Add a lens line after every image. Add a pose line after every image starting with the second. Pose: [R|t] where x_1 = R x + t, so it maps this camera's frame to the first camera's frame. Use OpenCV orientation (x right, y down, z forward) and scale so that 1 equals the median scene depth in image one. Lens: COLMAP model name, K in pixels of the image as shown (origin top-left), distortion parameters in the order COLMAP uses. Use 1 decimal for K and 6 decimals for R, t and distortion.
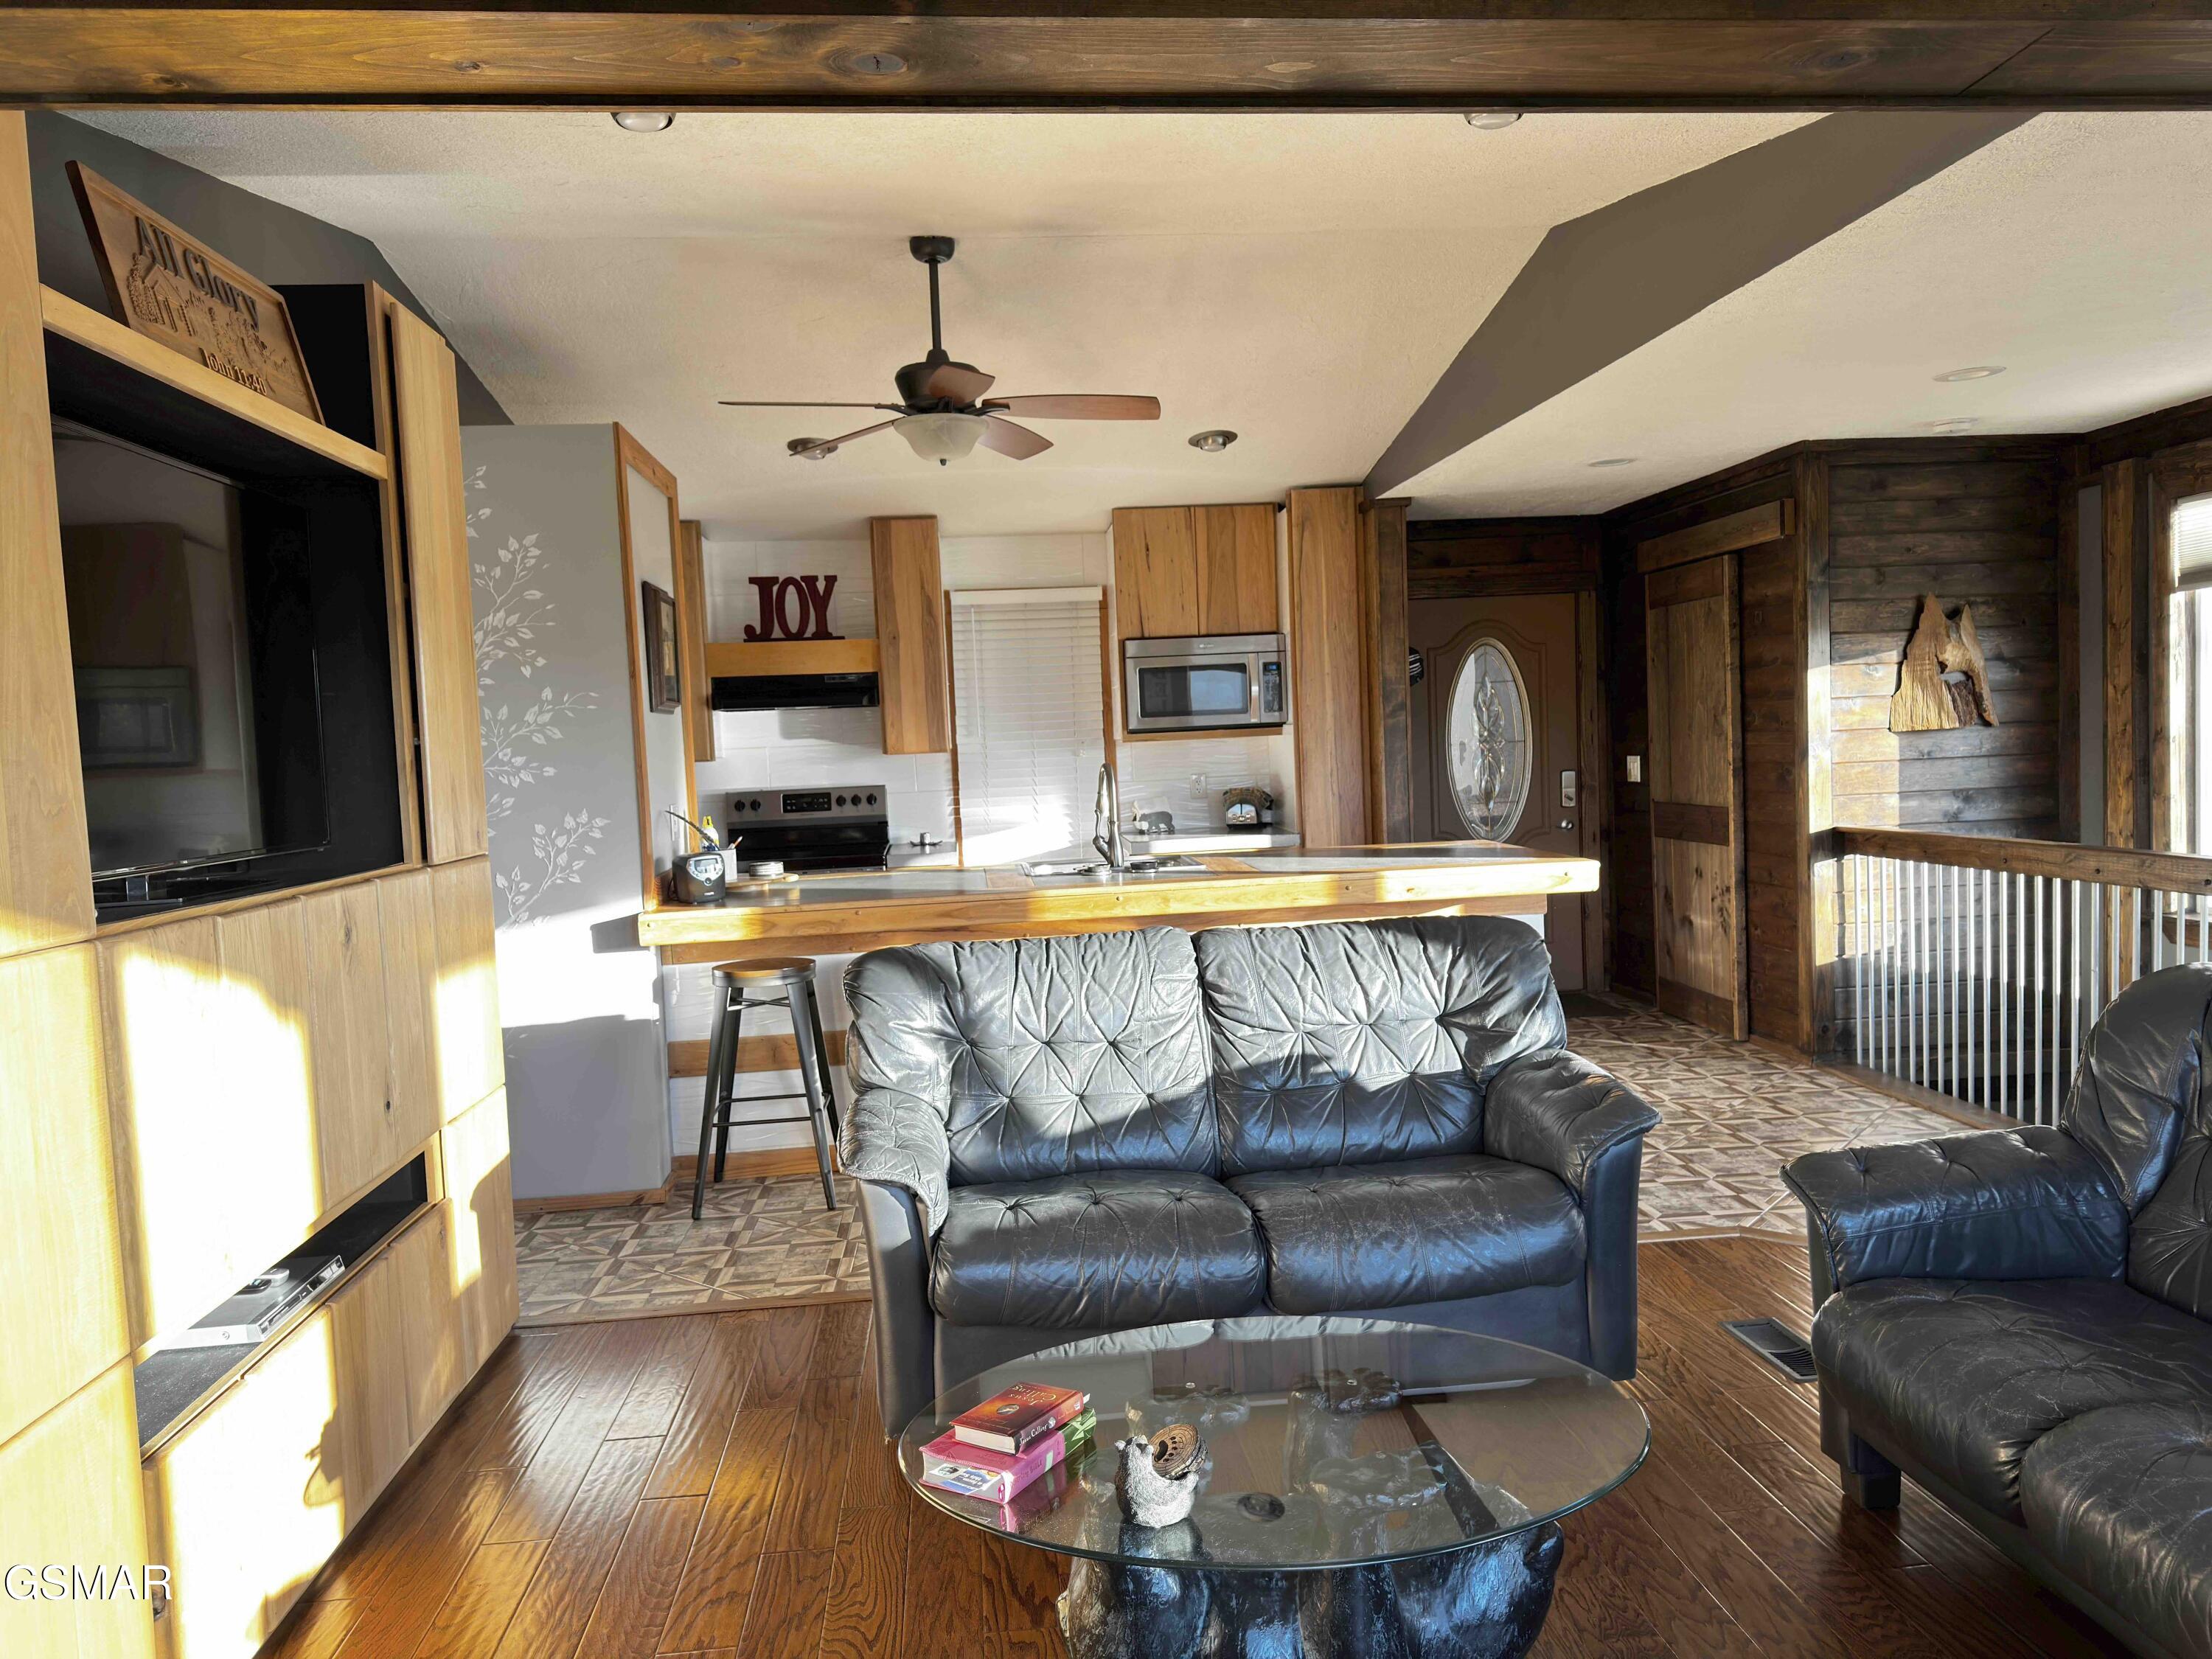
lens RADIAL K [[1500.0, 0, 1106.0], [0, 1500.0, 841.9], [0, 0, 1]] dist [0.080492, -0.077710]
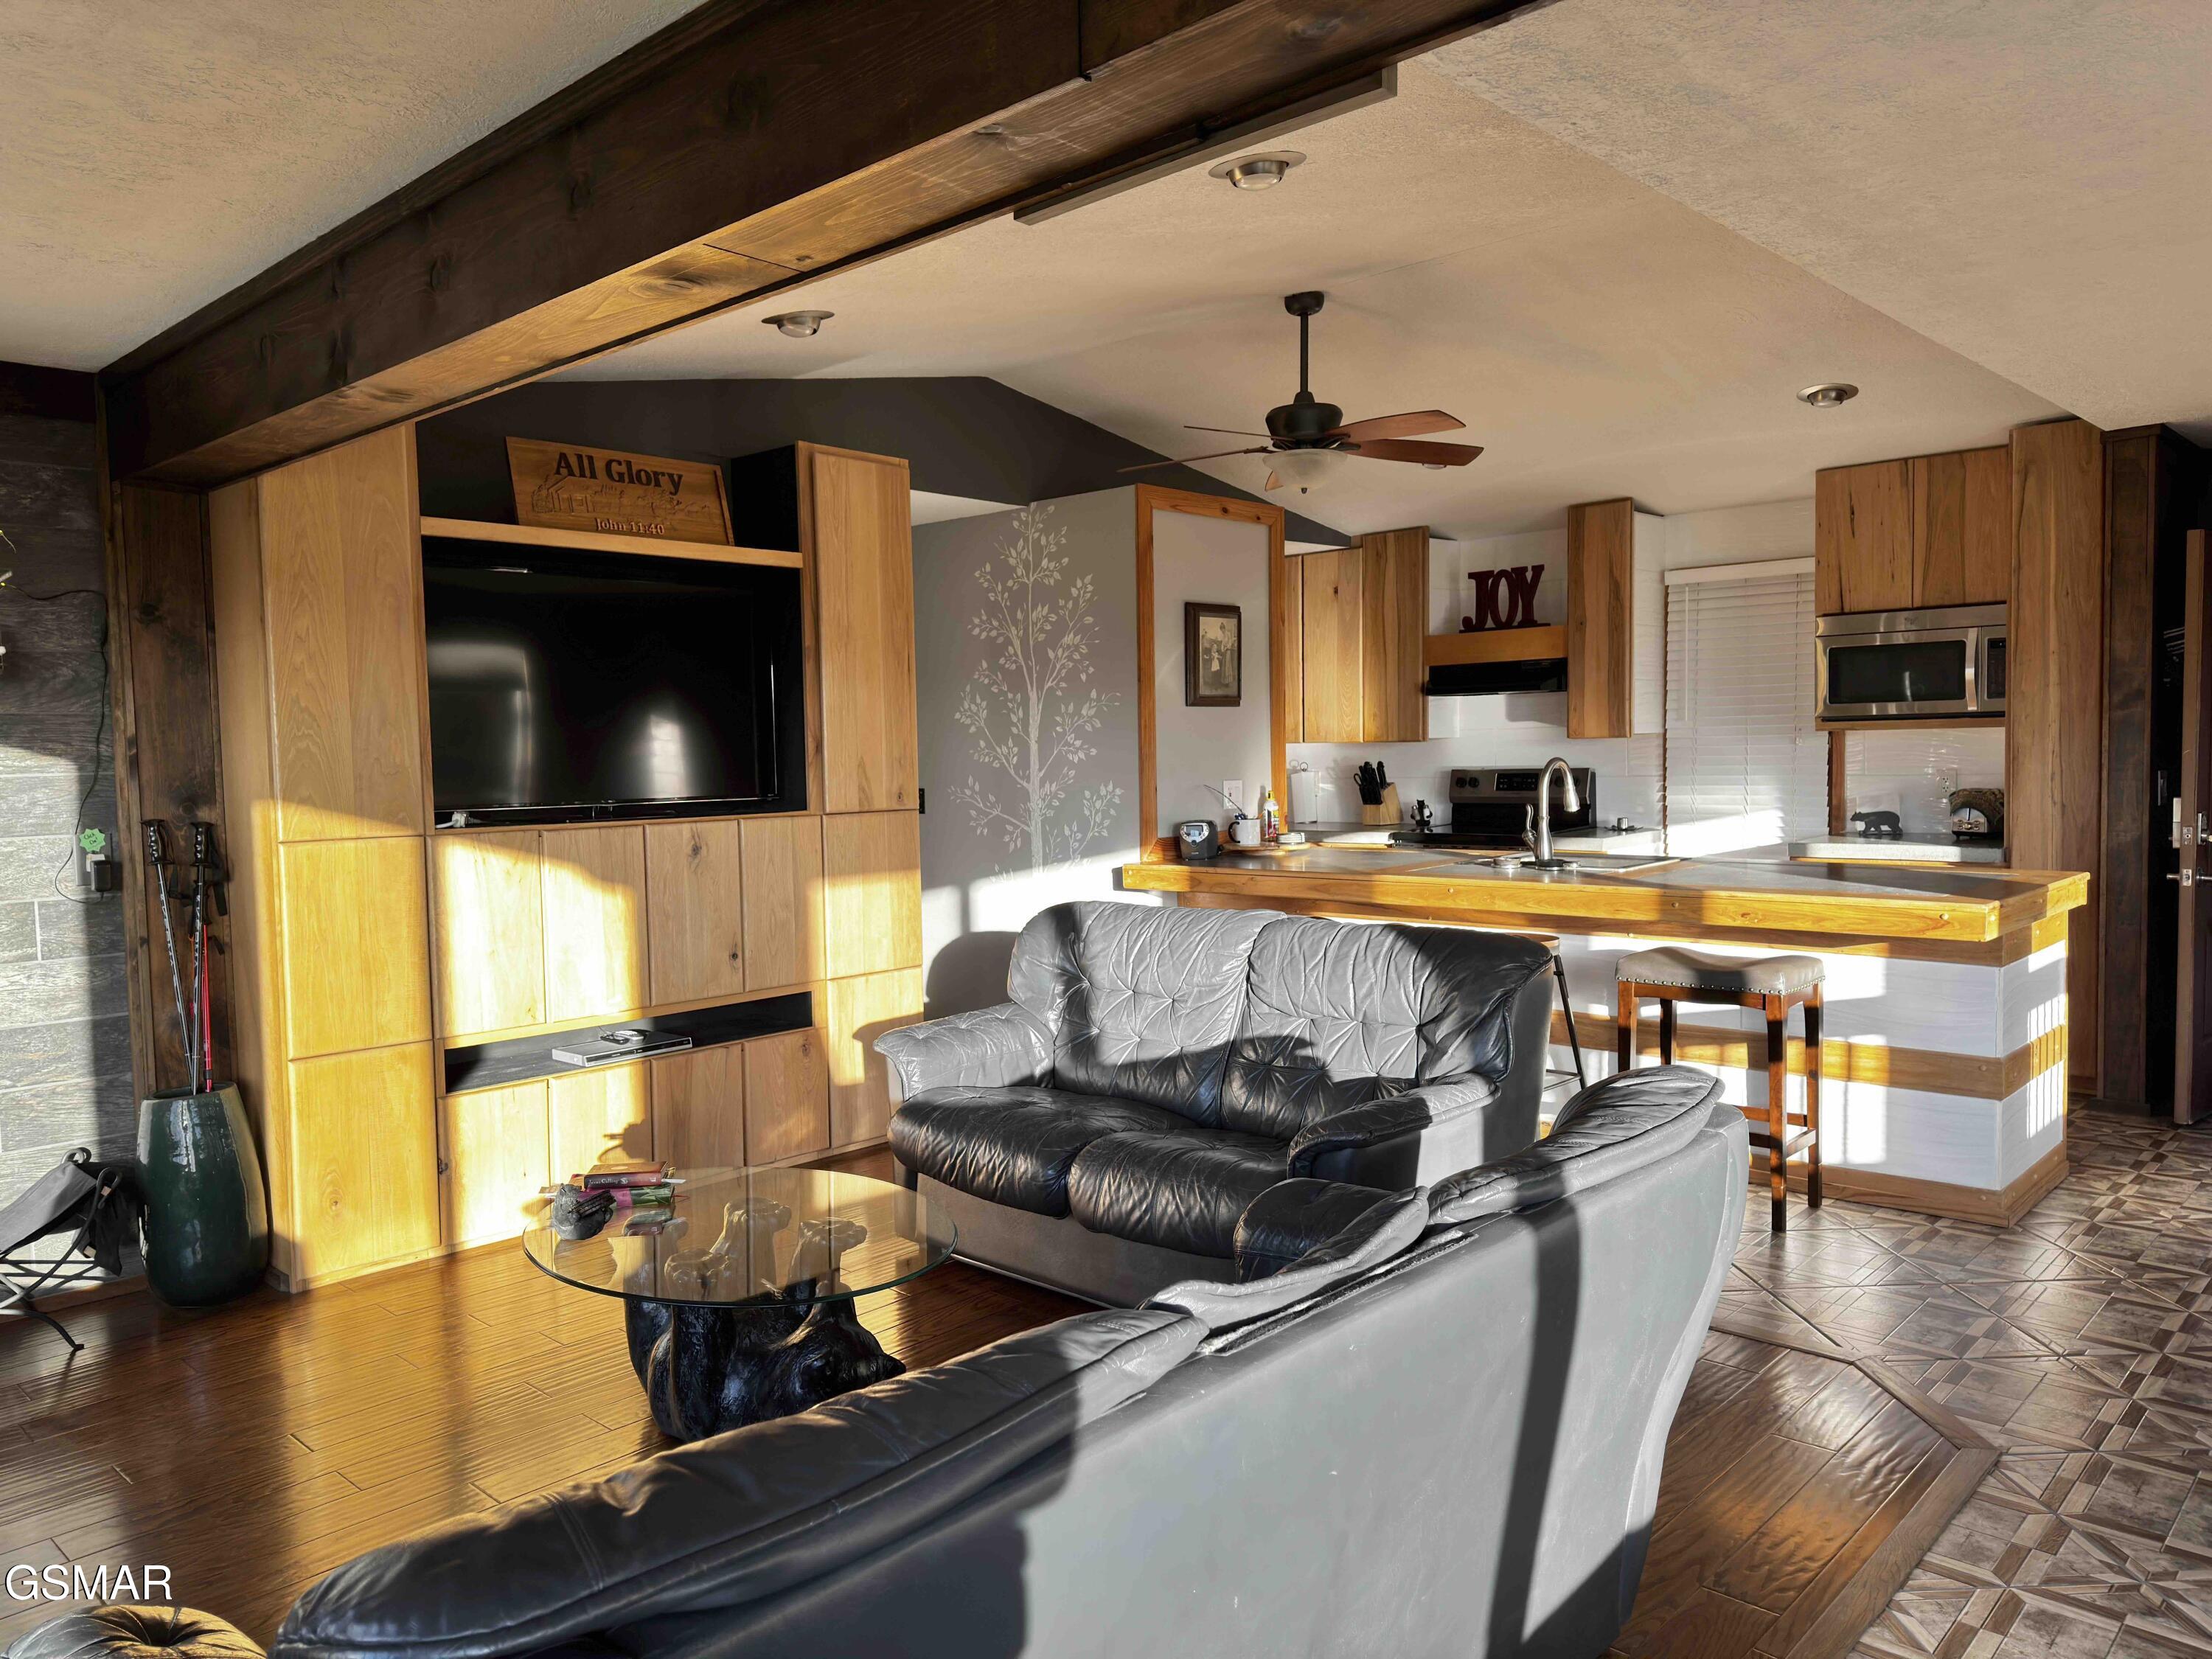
lens RADIAL K [[1514.7, 0, 1106.0], [0, 1514.7, 829.5], [0, 0, 1]] dist [0.076219, -0.103724]
pose [[0.665016, 0.071195, -0.743428, 0.419304], [-0.056262, 0.997393, 0.045188, -0.025726], [0.744707, 0.011776, 0.667287, 0.076945]]
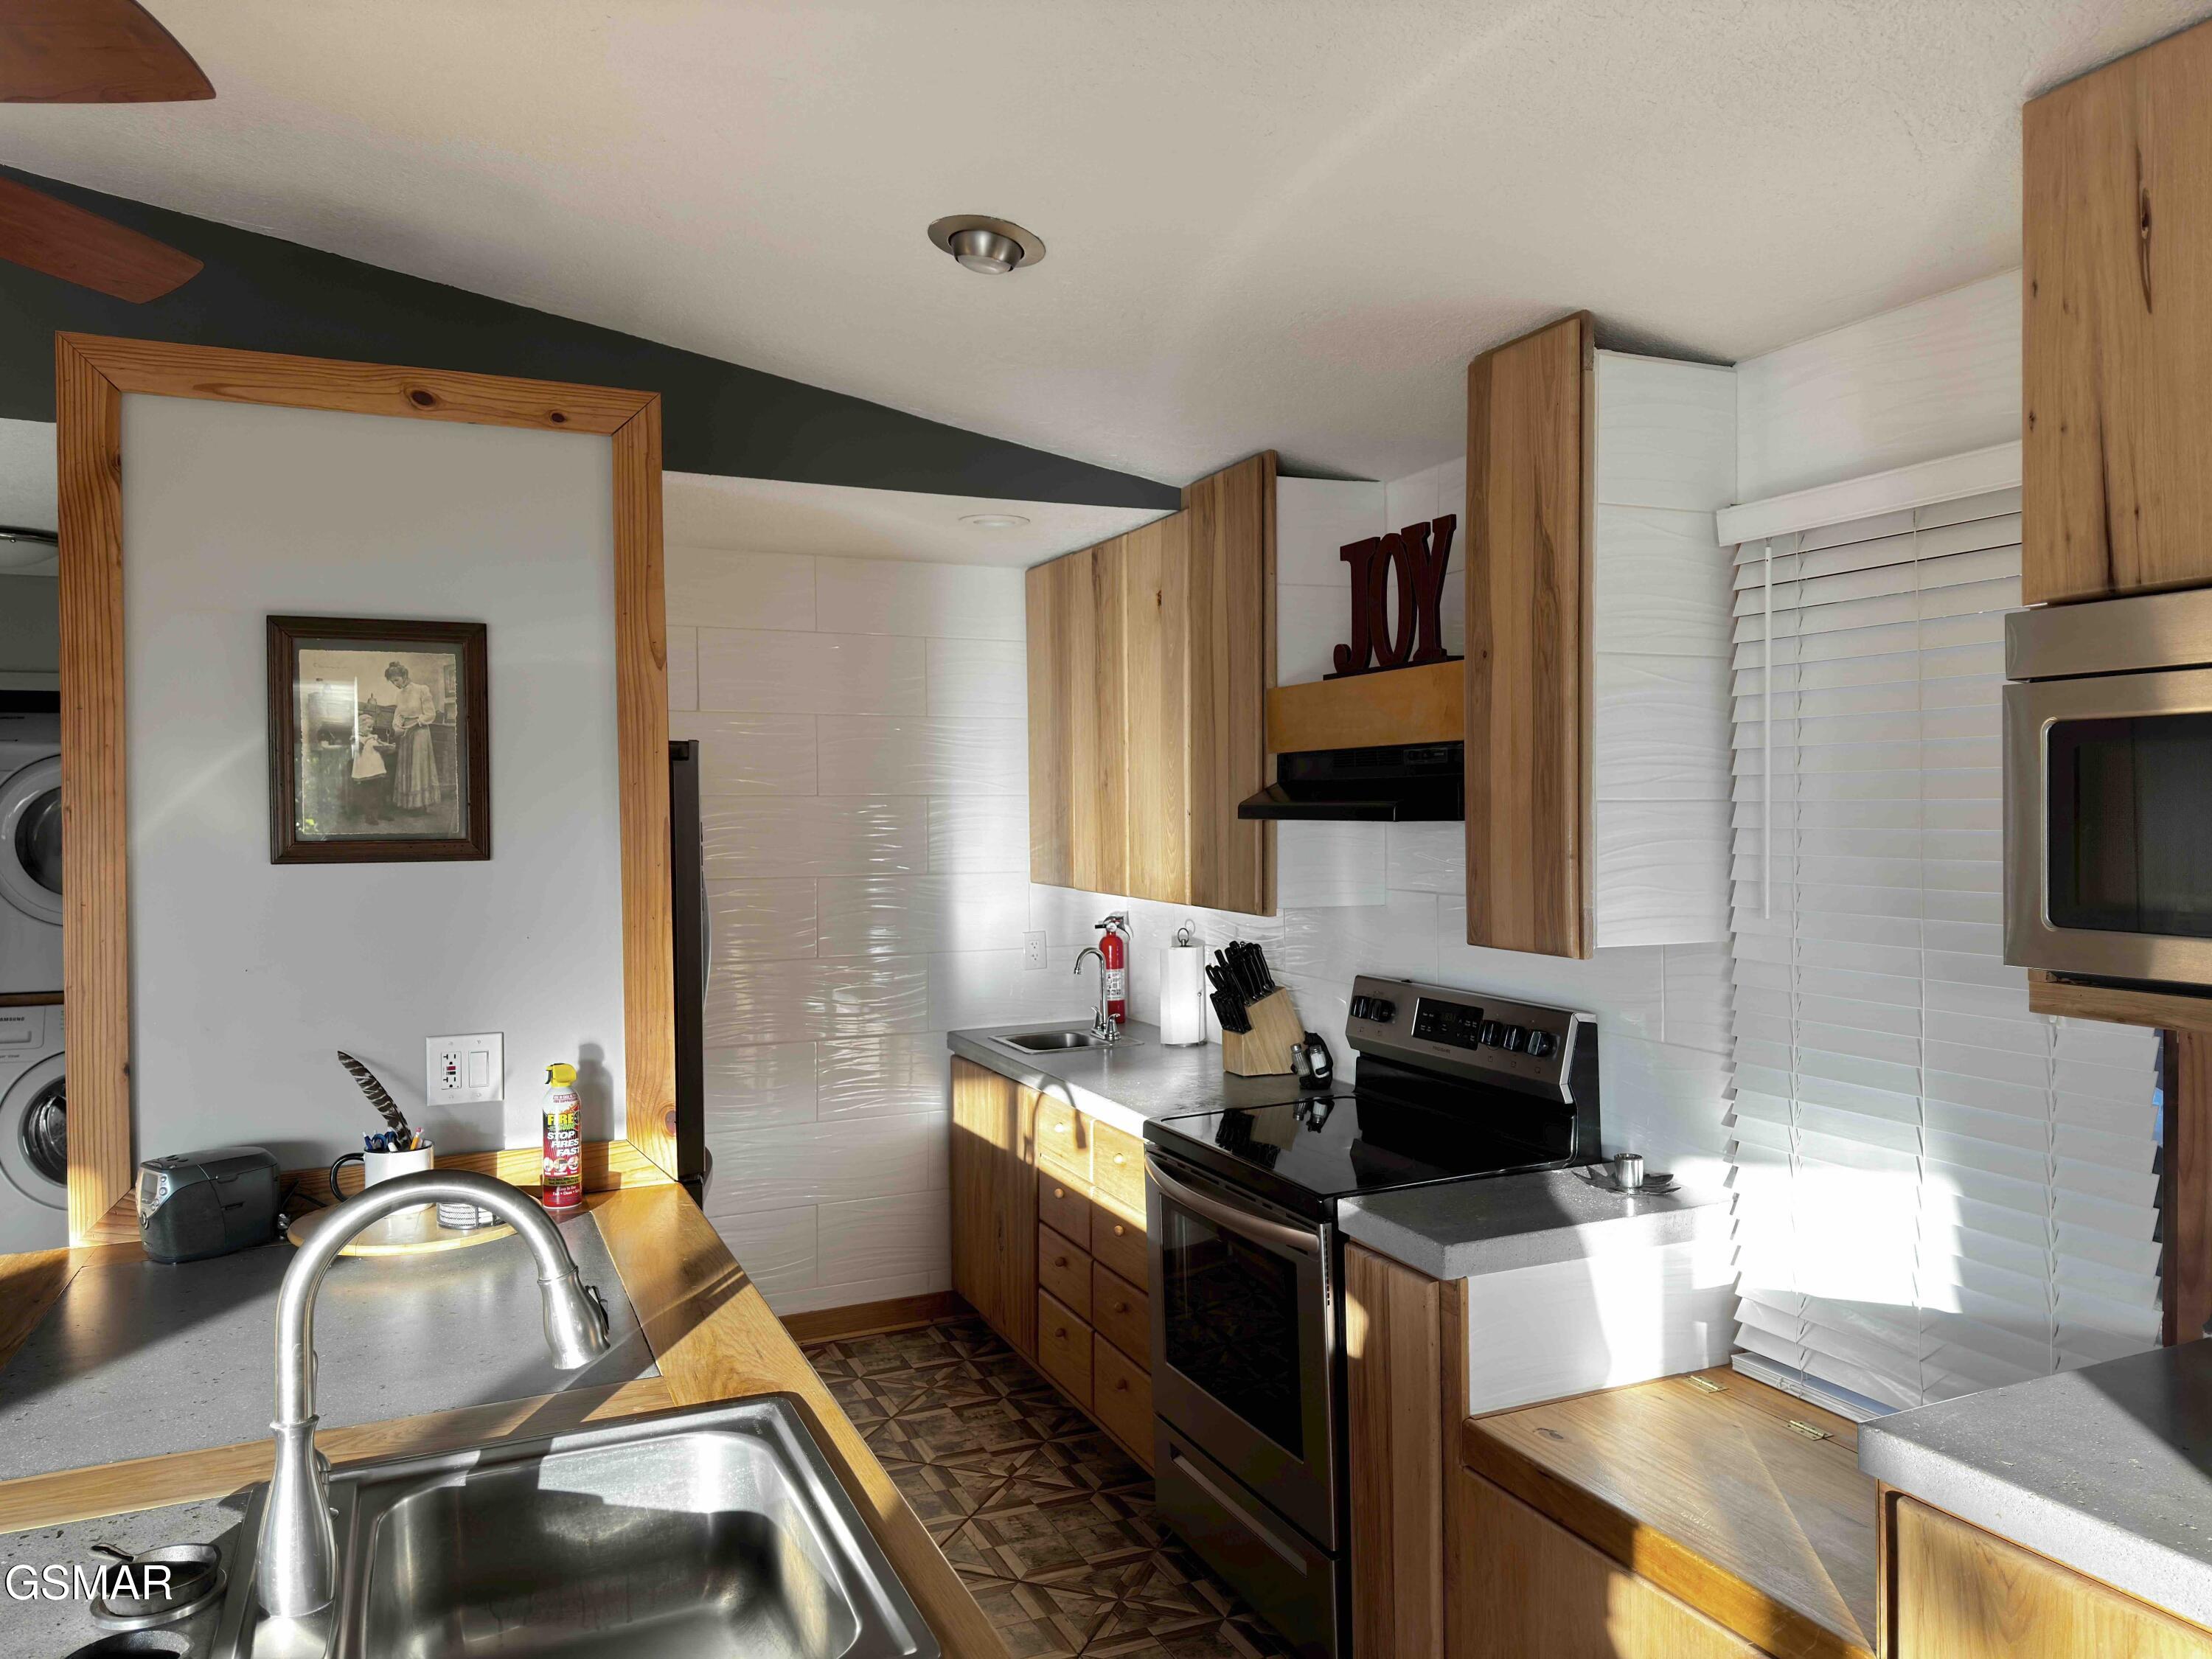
lens RADIAL K [[1543.2, 0, 1104.3], [0, 1543.2, 824.1], [0, 0, 1]] dist [0.067524, -0.059695]
pose [[0.326331, 0.052432, -0.943800, 0.211786], [-0.071145, 0.996991, 0.030788, -0.096329], [0.942574, 0.057099, 0.329079, 0.773371]]
